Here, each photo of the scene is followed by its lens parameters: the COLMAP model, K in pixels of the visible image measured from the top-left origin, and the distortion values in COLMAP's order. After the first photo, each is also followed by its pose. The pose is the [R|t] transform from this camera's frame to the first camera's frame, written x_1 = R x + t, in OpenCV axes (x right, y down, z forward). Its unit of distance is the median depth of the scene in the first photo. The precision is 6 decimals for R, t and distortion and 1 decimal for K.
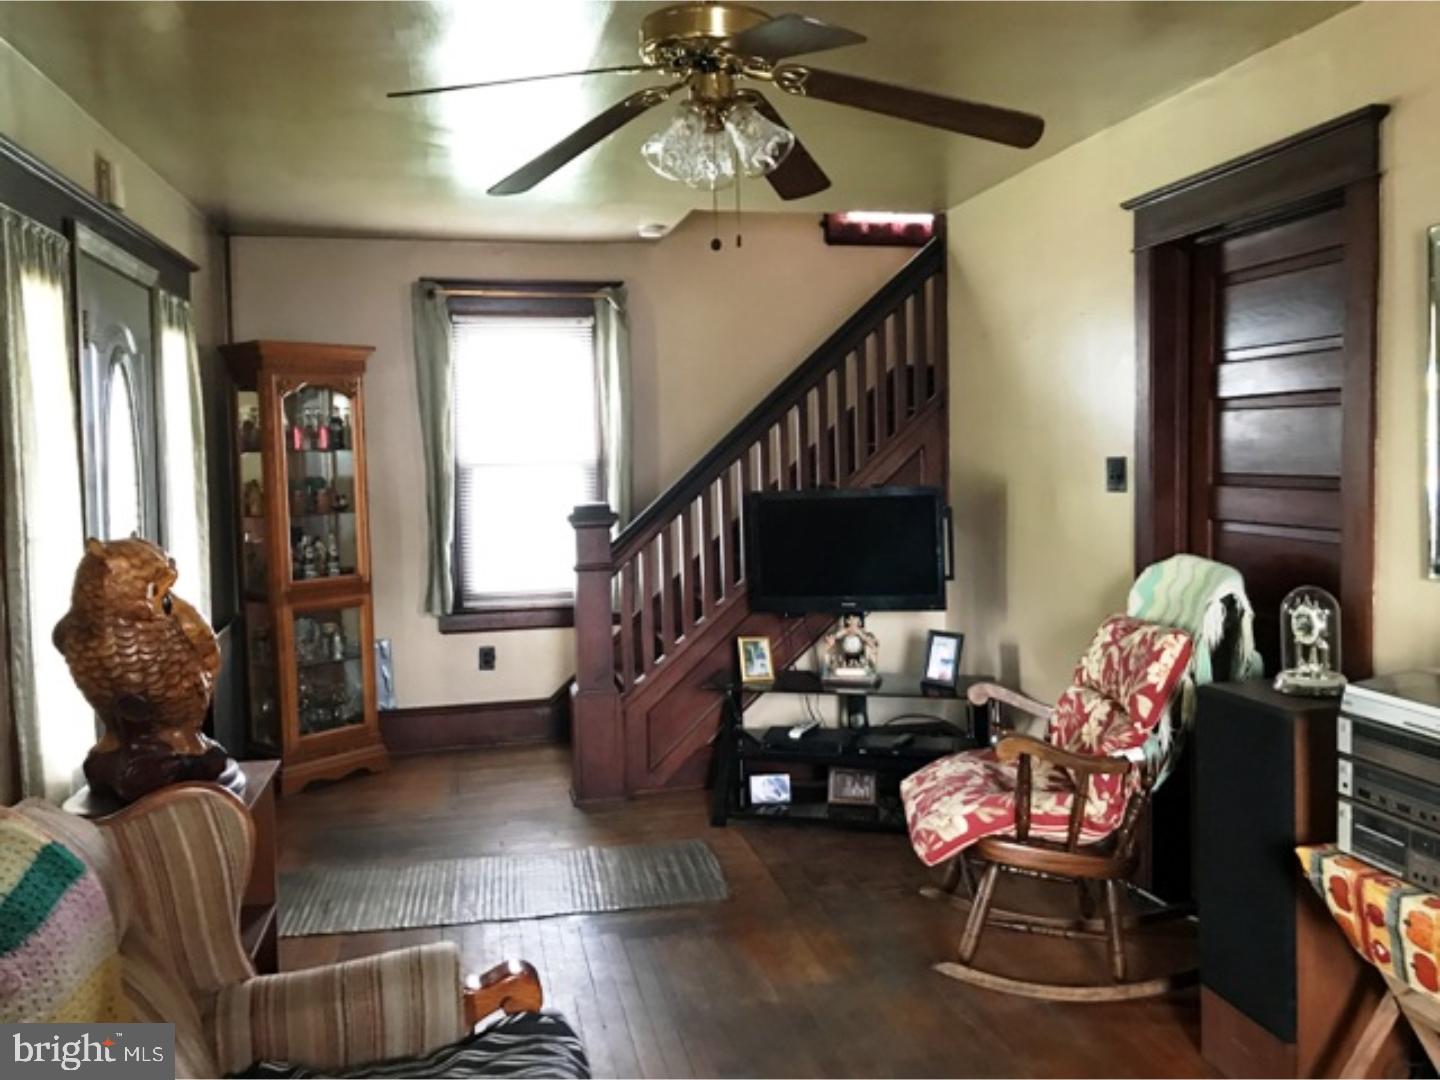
lens RADIAL K [[1163.6, 0, 720.0], [0, 1163.6, 540.0], [0, 0, 1]] dist [0.005663, 0.001917]
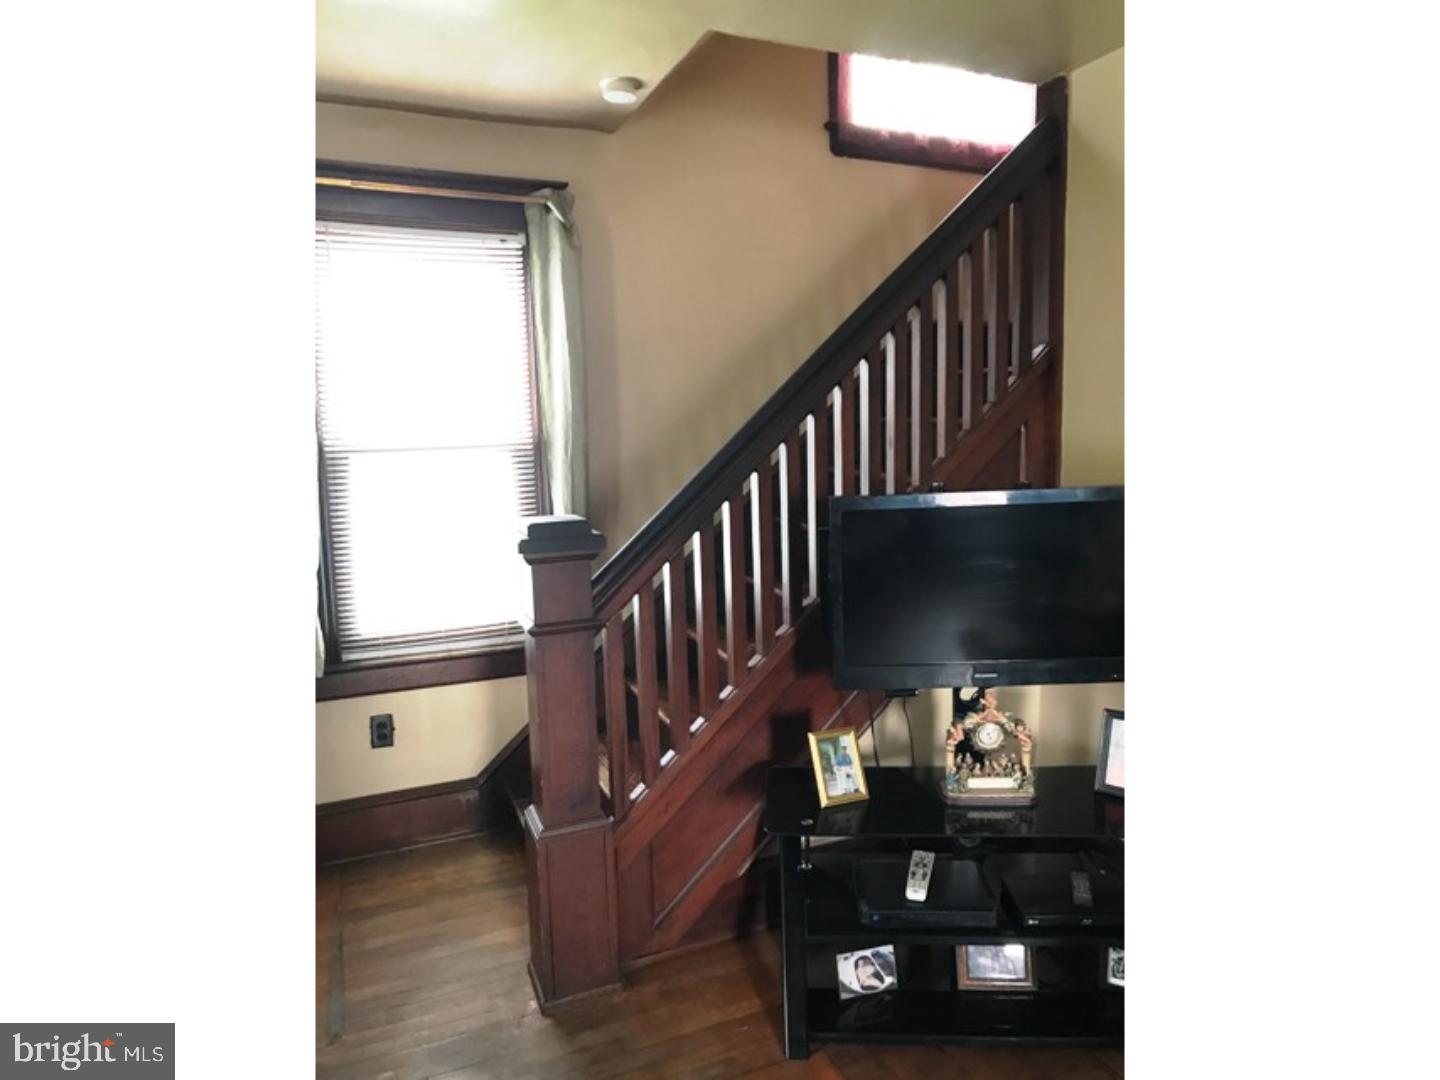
lens RADIAL K [[849.1, 0, 720.0], [0, 849.1, 540.0], [0, 0, 1]] dist [0.001615, 0.000195]
pose [[0.982157, -0.028859, 0.185834, -0.105749], [0.017685, 0.997950, 0.061508, -0.045404], [-0.187228, -0.057124, 0.980654, 0.538795]]
